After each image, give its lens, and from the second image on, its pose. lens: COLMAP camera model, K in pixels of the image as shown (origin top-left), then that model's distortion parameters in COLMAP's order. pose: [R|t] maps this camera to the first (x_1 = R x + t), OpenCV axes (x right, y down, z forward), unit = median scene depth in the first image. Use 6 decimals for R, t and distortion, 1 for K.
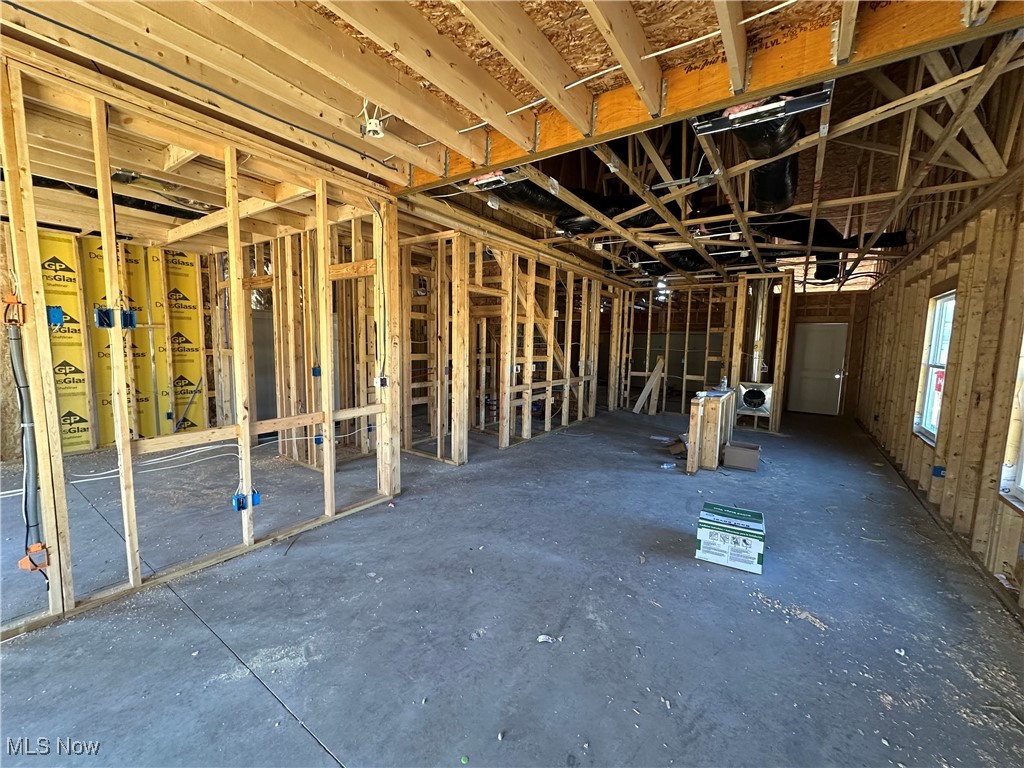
lens RADIAL K [[406.7, 0, 511.7], [0, 406.7, 388.5], [0, 0, 1]] dist [-0.005609, 0.000323]
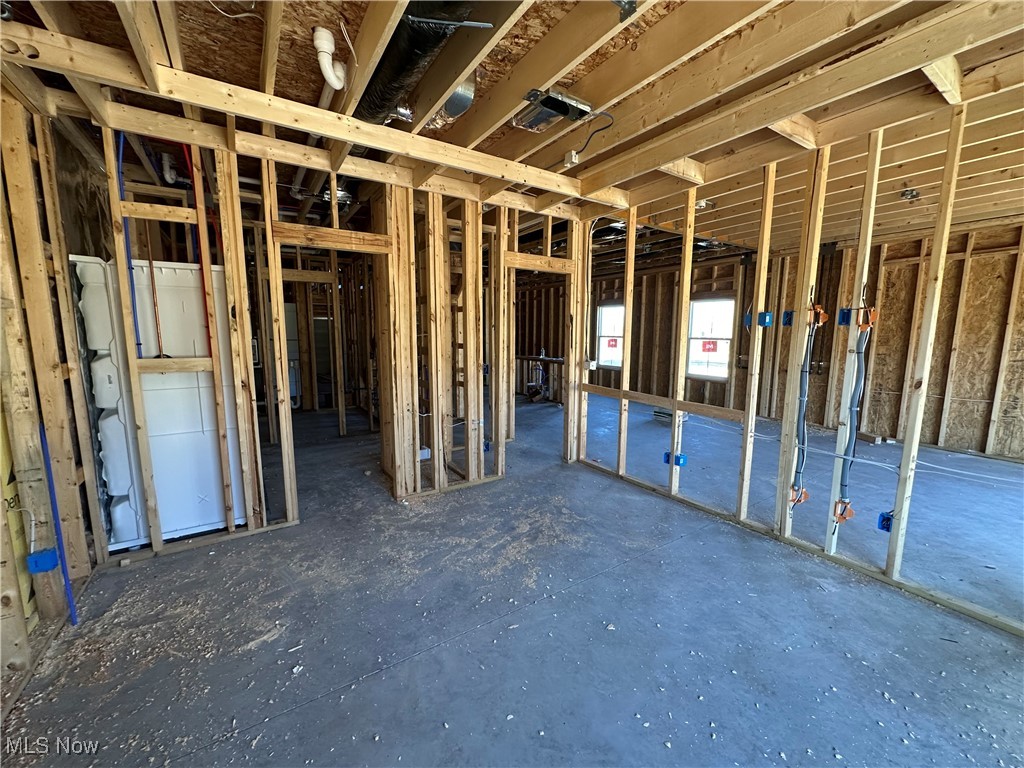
lens RADIAL K [[406.7, 0, 515.2], [0, 406.7, 385.4], [0, 0, 1]] dist [-0.005609, 0.000323]
pose [[0.371191, -0.145710, 0.917053, -1.453799], [0.108546, 0.987649, 0.112992, -0.112567], [-0.922190, 0.057601, 0.382423, 0.704701]]
